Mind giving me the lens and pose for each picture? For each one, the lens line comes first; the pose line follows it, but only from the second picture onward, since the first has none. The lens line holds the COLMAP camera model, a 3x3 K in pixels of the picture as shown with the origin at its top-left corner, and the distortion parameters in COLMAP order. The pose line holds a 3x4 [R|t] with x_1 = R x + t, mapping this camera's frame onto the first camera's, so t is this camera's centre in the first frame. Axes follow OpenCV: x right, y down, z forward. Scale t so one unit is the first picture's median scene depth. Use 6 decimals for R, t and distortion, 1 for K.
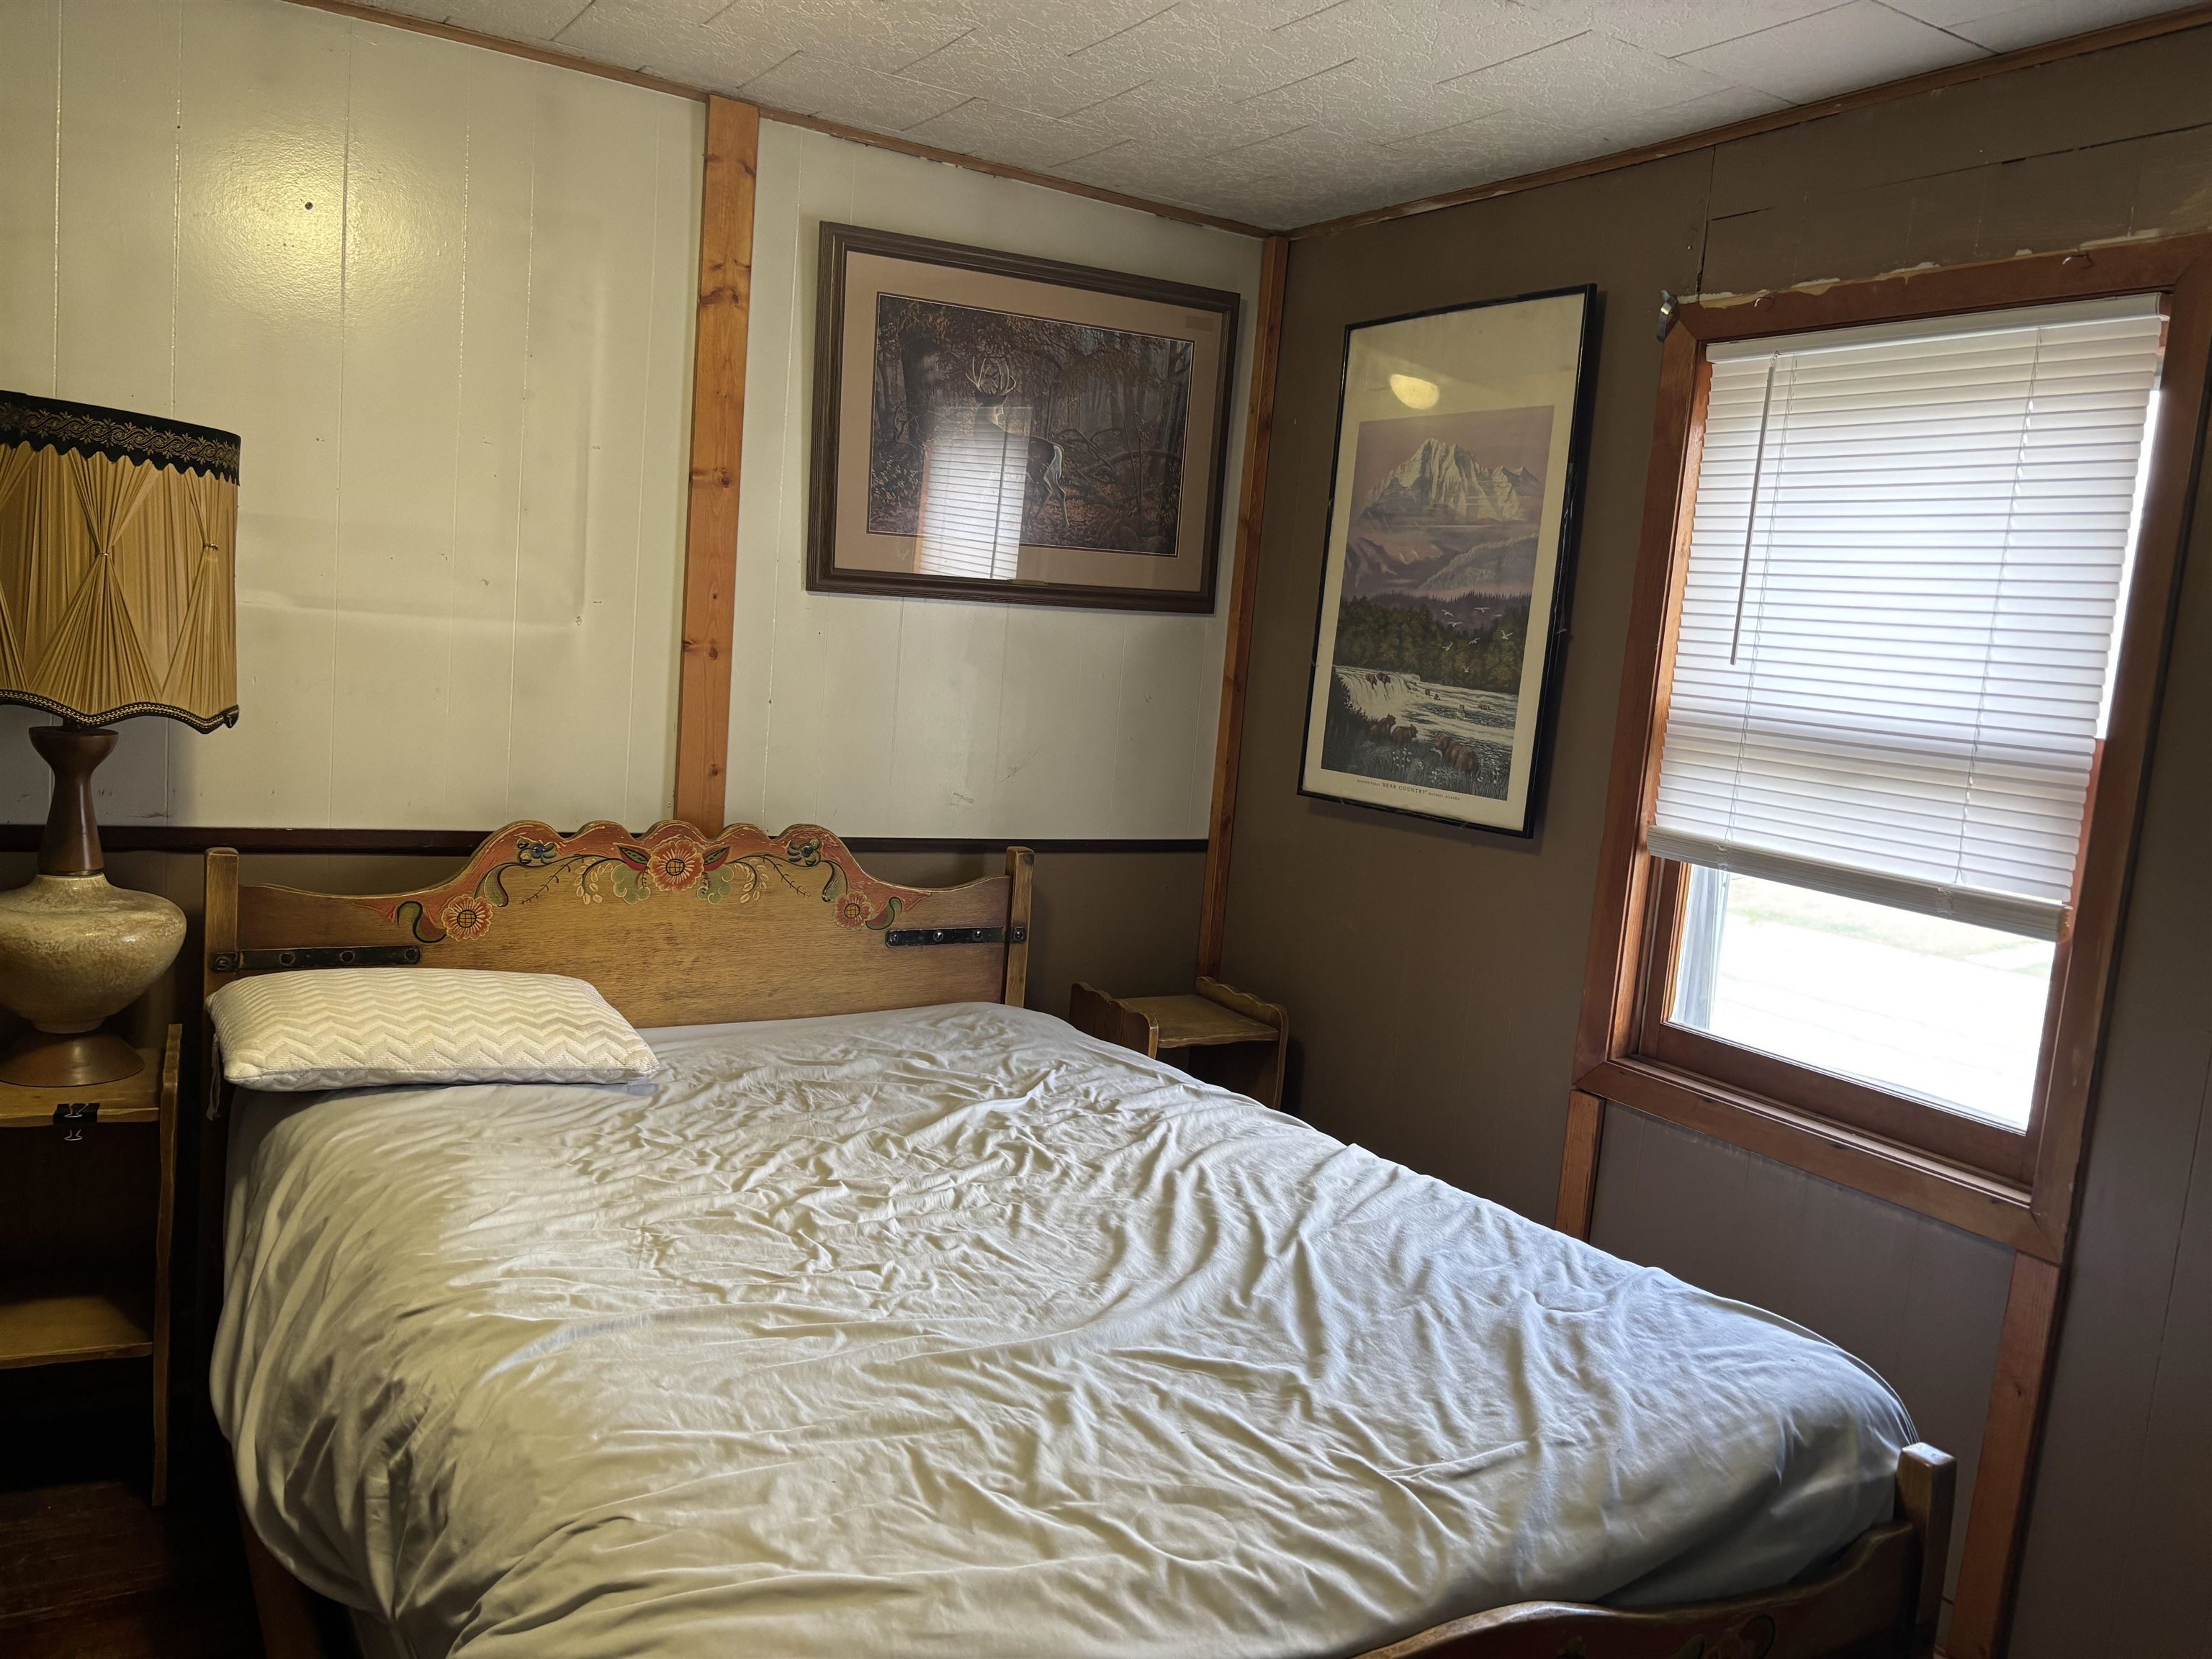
lens RADIAL K [[1667.6, 0, 1103.6], [0, 1667.6, 826.2], [0, 0, 1]] dist [0.040018, -0.042455]
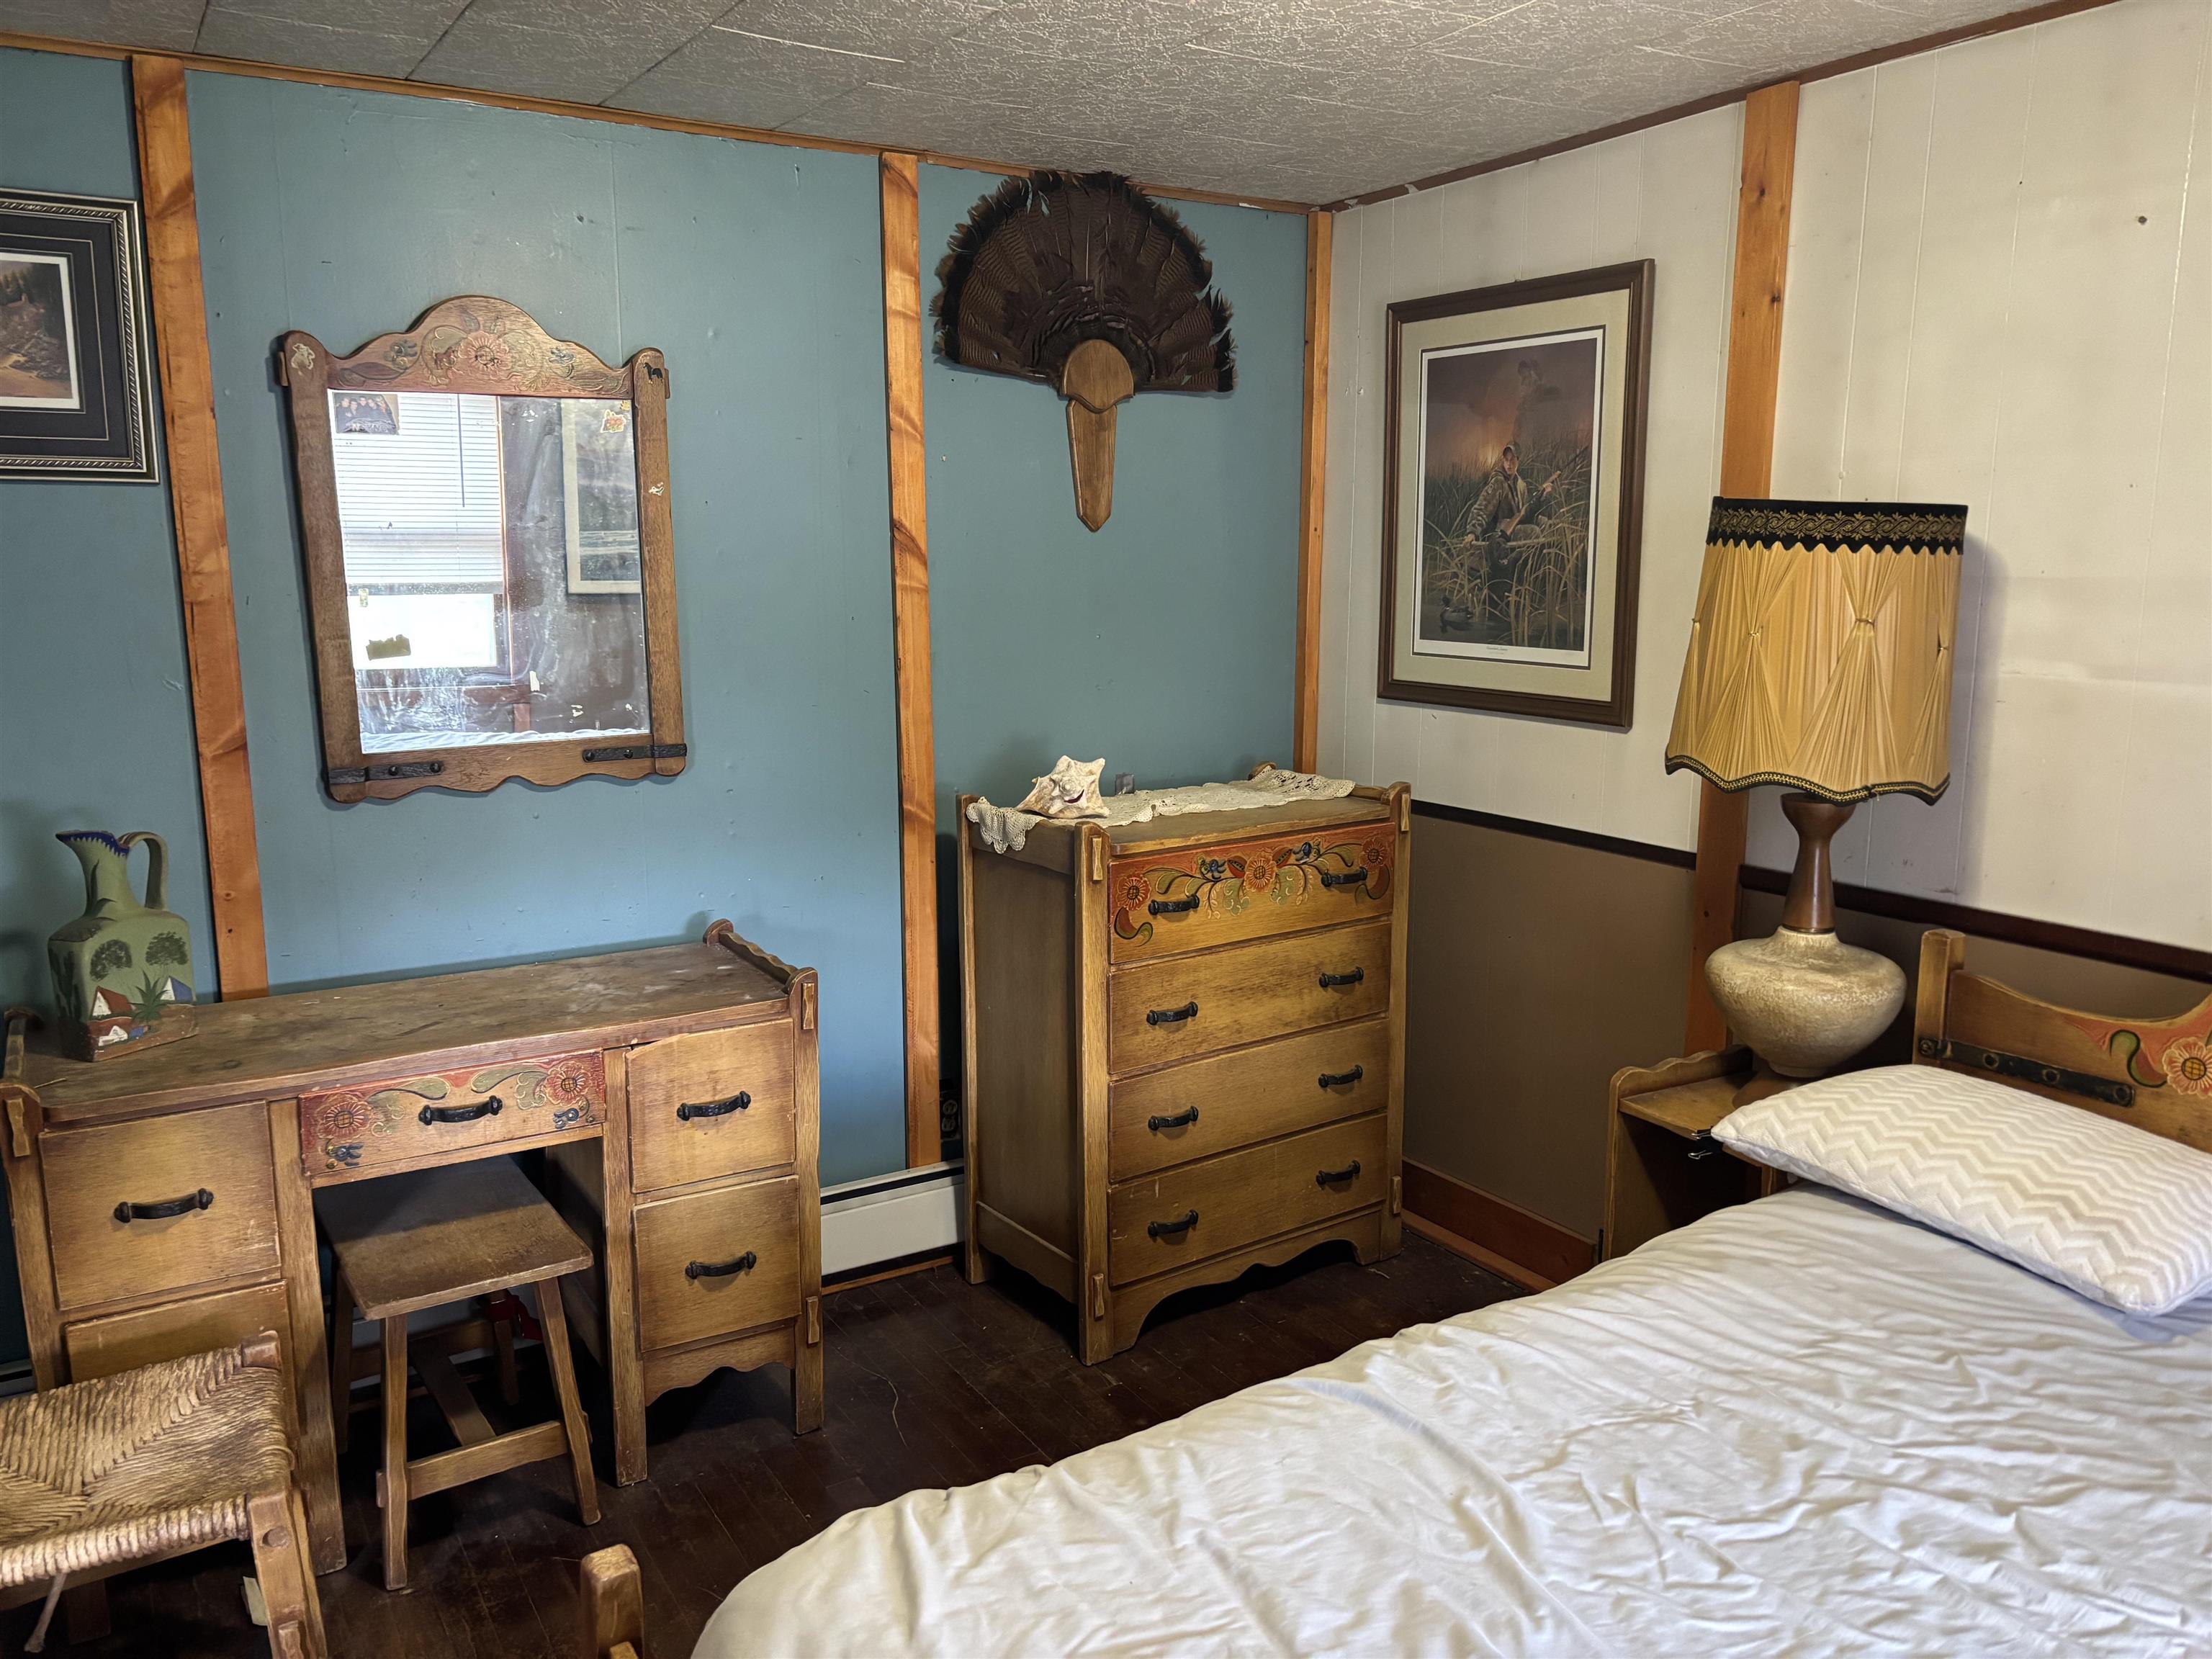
lens RADIAL K [[1667.6, 0, 1101.0], [0, 1667.6, 830.6], [0, 0, 1]] dist [0.040018, -0.042455]
pose [[0.029199, 0.096366, -0.994918, 0.480375], [-0.113108, 0.989268, 0.092500, -0.088368], [0.993154, 0.109833, 0.039785, 0.530140]]
